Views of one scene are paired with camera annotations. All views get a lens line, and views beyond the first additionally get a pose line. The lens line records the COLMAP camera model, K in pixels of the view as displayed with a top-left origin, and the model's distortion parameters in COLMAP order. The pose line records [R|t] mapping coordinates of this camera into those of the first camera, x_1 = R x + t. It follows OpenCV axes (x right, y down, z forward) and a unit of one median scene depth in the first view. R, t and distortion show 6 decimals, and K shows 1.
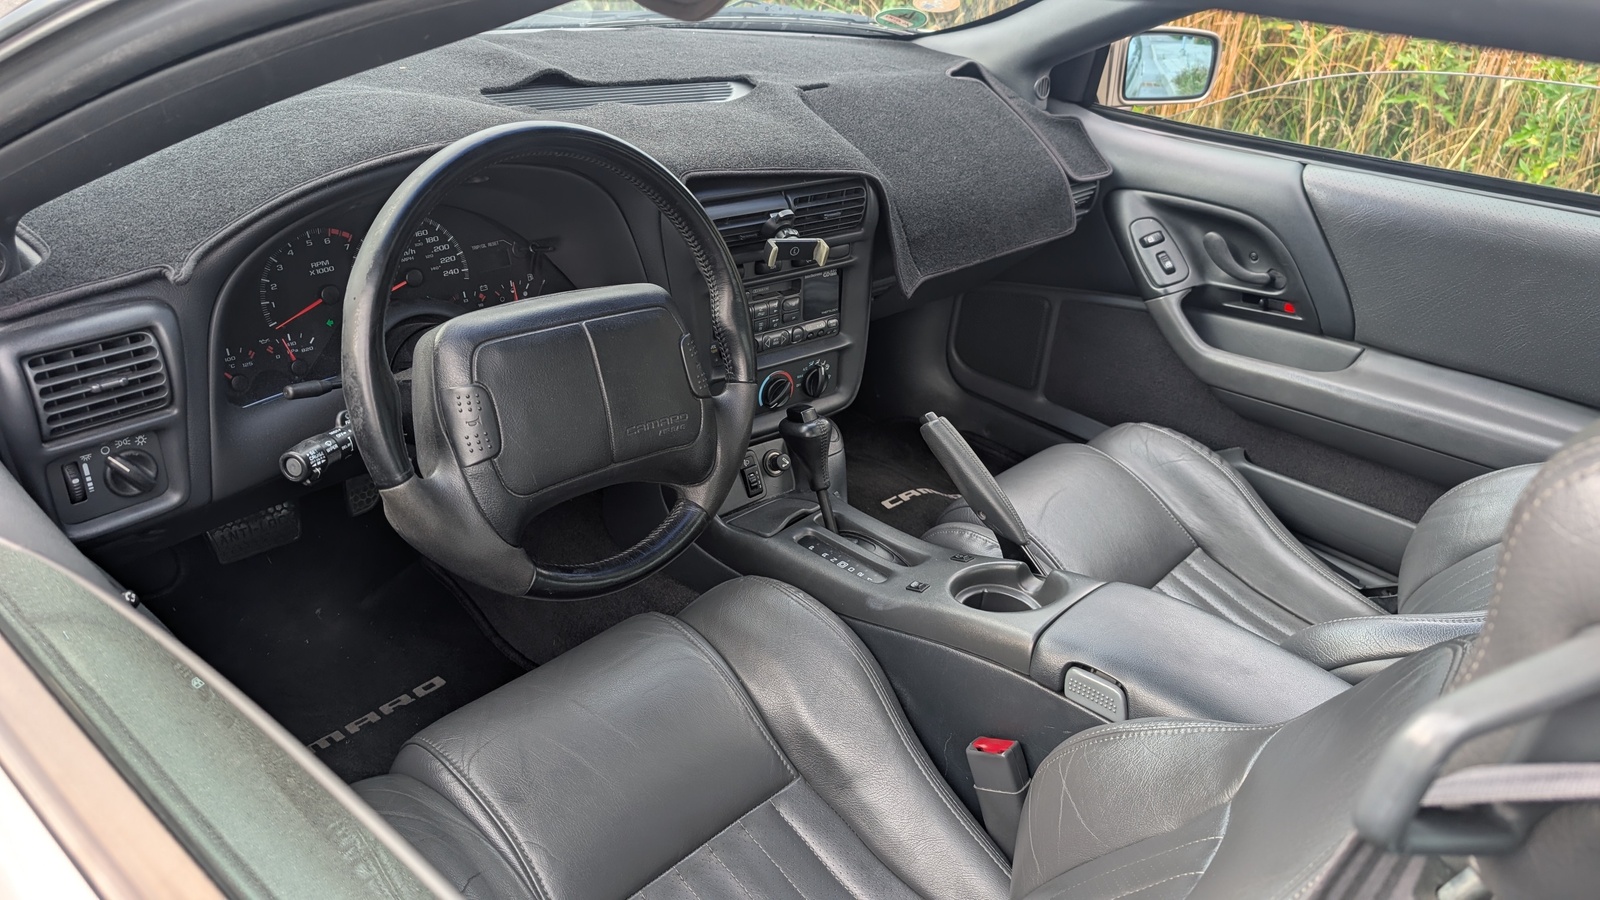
lens RADIAL K [[1191.8, 0, 824.8], [0, 1191.8, 449.2], [0, 0, 1]] dist [-0.002622, -0.001203]
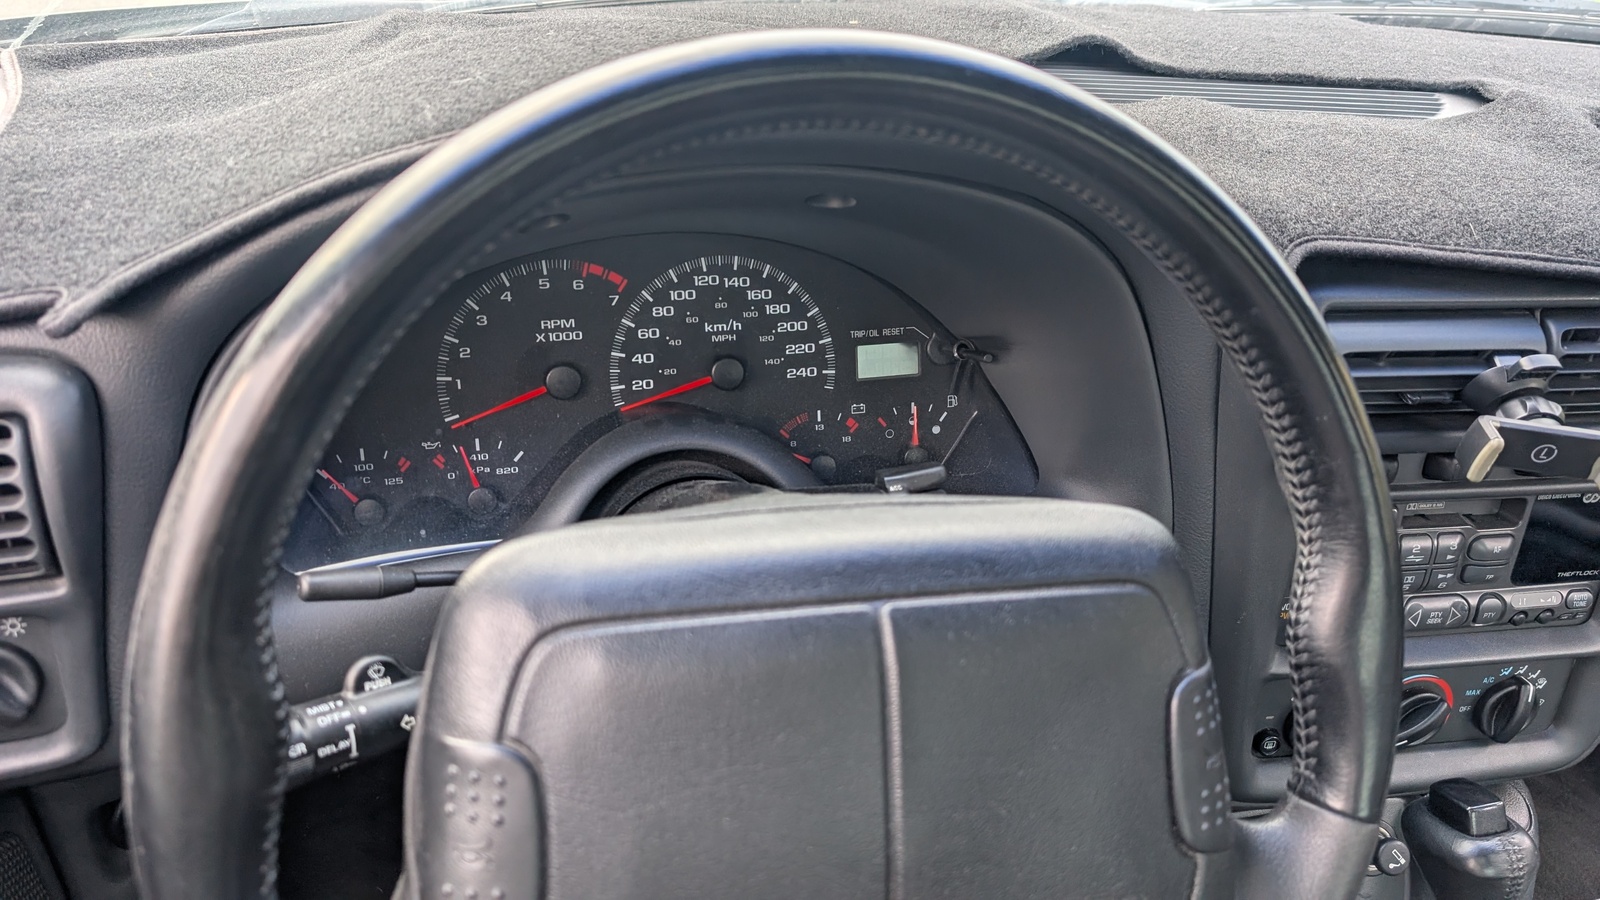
lens RADIAL K [[1205.3, 0, 800.0], [0, 1205.3, 450.0], [0, 0, 1]] dist [0.111169, -0.119226]
pose [[0.864715, 0.195175, -0.462791, -0.050645], [-0.221886, 0.975067, -0.003369, -0.107458], [0.450594, 0.105600, 0.886461, 0.494953]]
